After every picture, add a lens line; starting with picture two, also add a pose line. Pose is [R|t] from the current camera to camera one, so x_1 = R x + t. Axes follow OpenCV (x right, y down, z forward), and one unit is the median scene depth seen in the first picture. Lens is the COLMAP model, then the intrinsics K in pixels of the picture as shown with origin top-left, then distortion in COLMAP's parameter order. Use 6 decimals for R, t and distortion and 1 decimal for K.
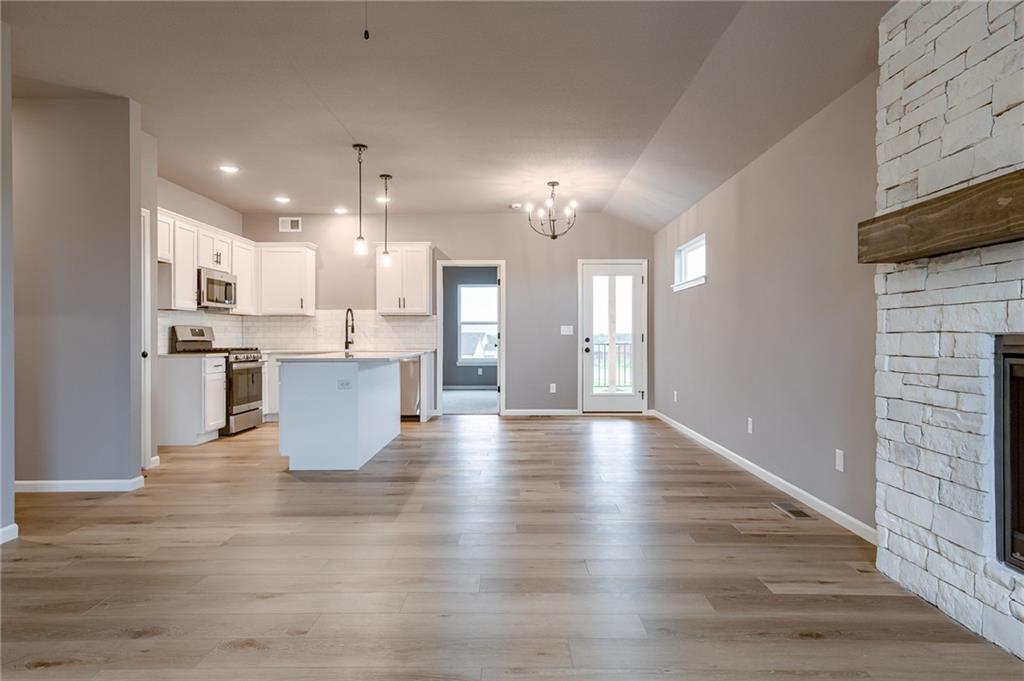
lens RADIAL K [[610.8, 0, 506.7], [0, 610.8, 337.4], [0, 0, 1]] dist [0.024185, 0.000118]
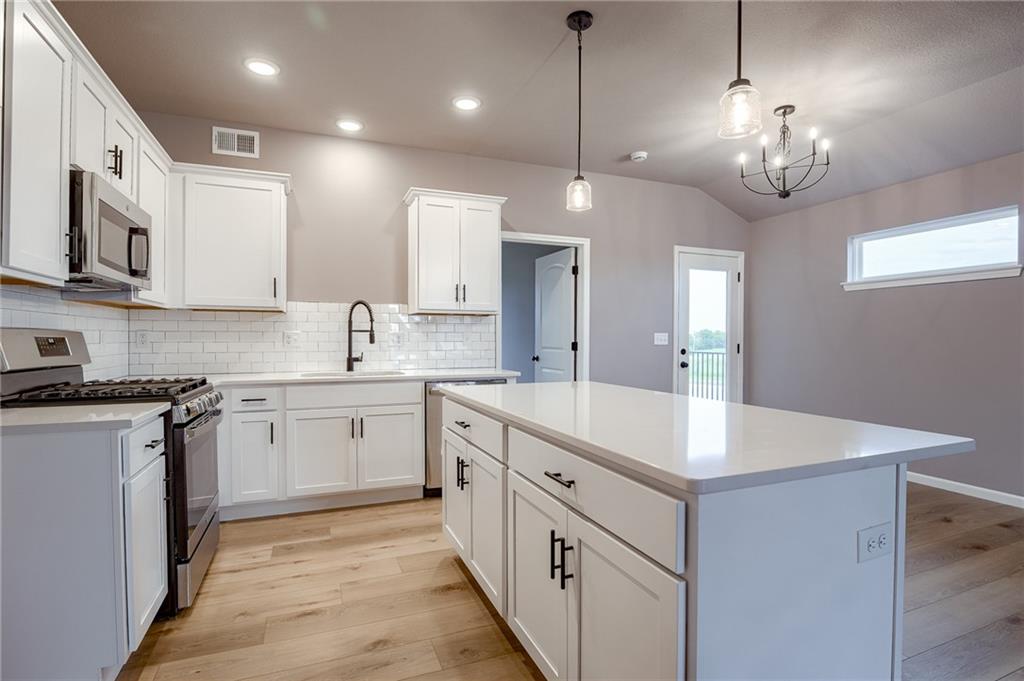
lens RADIAL K [[492.0, 0, 512.0], [0, 492.0, 340.5], [0, 0, 1]] dist [-0.010941, -0.000299]
pose [[0.918647, 0.000691, 0.395078, -0.370474], [-0.001634, 0.999997, 0.002050, -0.013008], [-0.395075, -0.002529, 0.918645, 0.624485]]
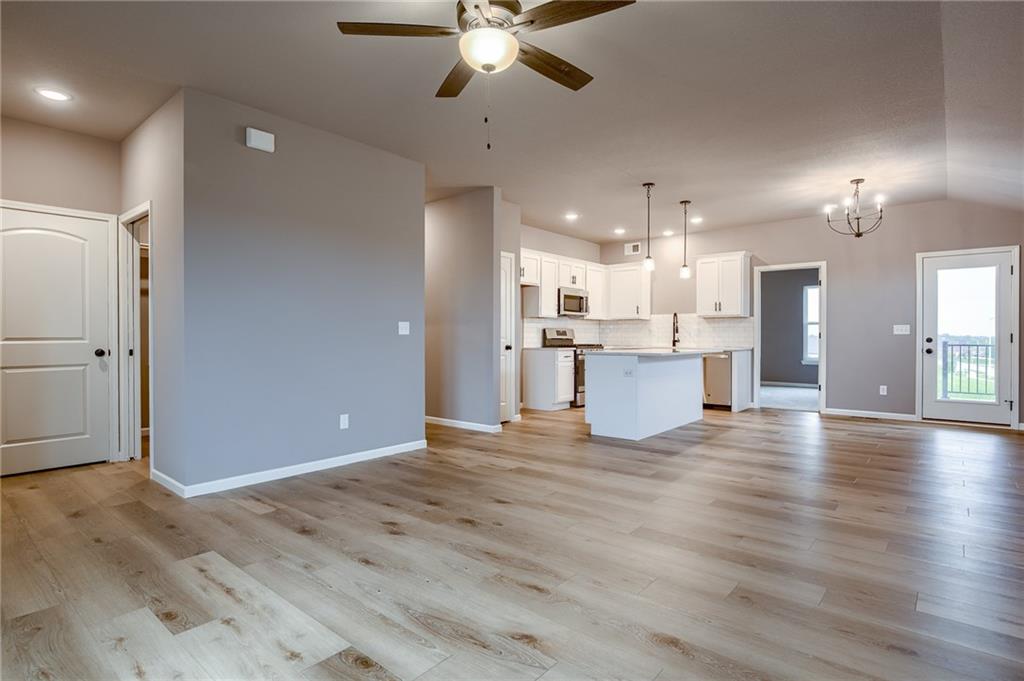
lens RADIAL K [[516.9, 0, 505.6], [0, 516.9, 337.4], [0, 0, 1]] dist [0.003173, -0.006404]
pose [[0.767556, 0.003057, -0.640975, 0.169494], [-0.002354, 0.999995, 0.001951, 0.000034], [0.640978, 0.000011, 0.767559, -0.000498]]
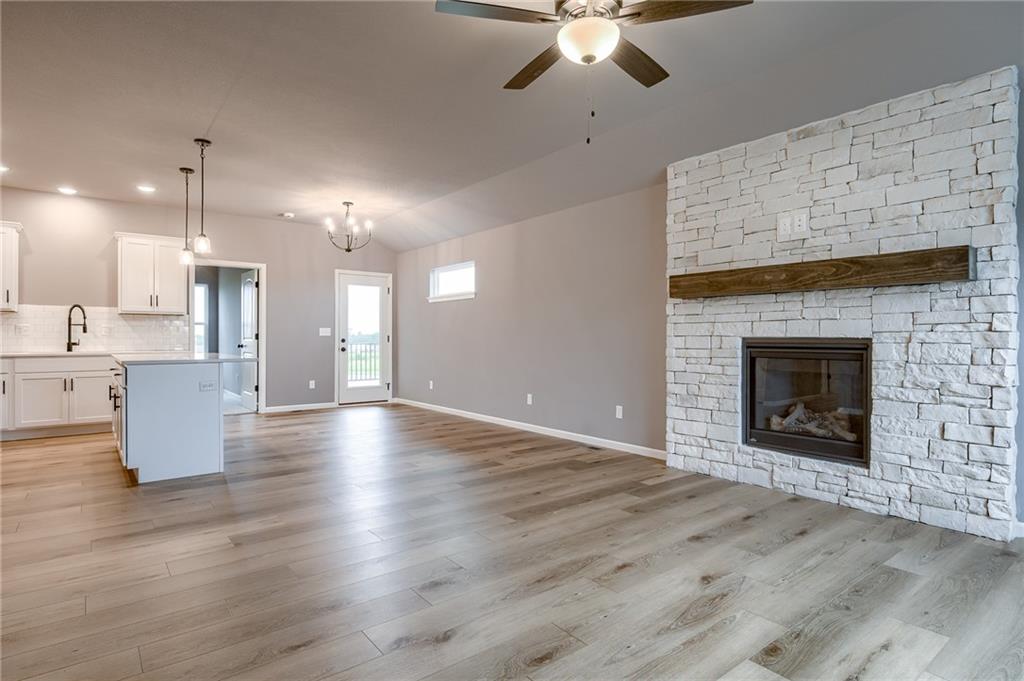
lens RADIAL K [[546.4, 0, 509.4], [0, 546.4, 337.3], [0, 0, 1]] dist [0.001225, -0.002010]
pose [[0.779265, 0.003193, 0.626686, -0.317684], [-0.001725, 0.999994, -0.002951, 0.000686], [-0.626692, 0.001218, 0.779266, 0.015504]]
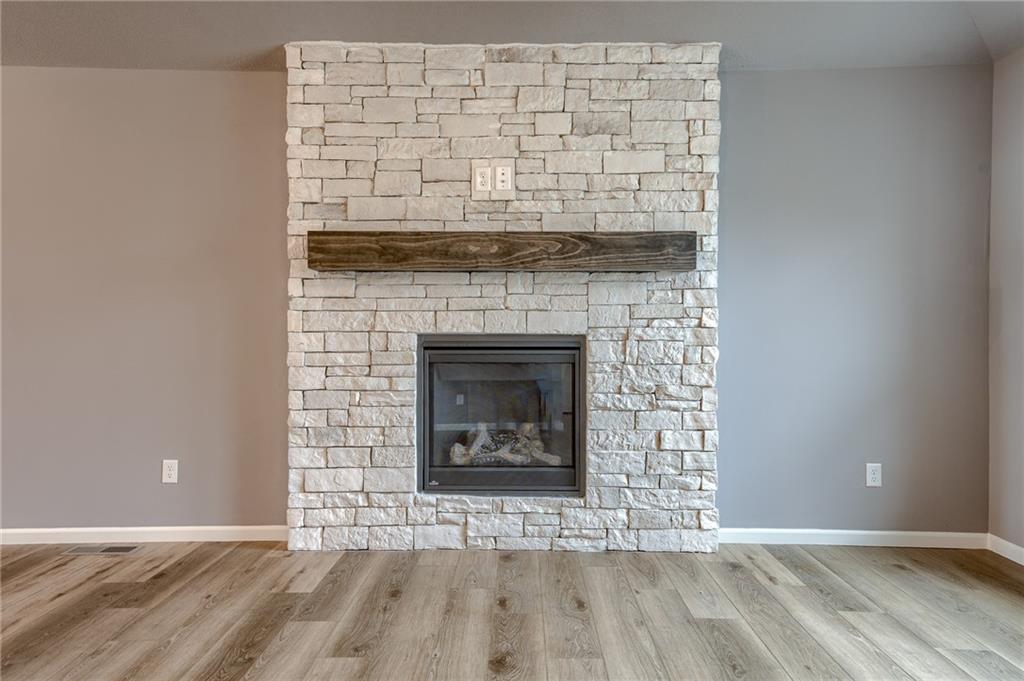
lens RADIAL K [[736.5, 0, 513.2], [0, 736.5, 336.4], [0, 0, 1]] dist [0.077282, 0.001561]
pose [[-0.006578, -0.001369, 0.999977, -0.291194], [0.001135, 0.999998, 0.001376, -0.000316], [-0.999978, 0.001144, -0.006576, 0.253786]]
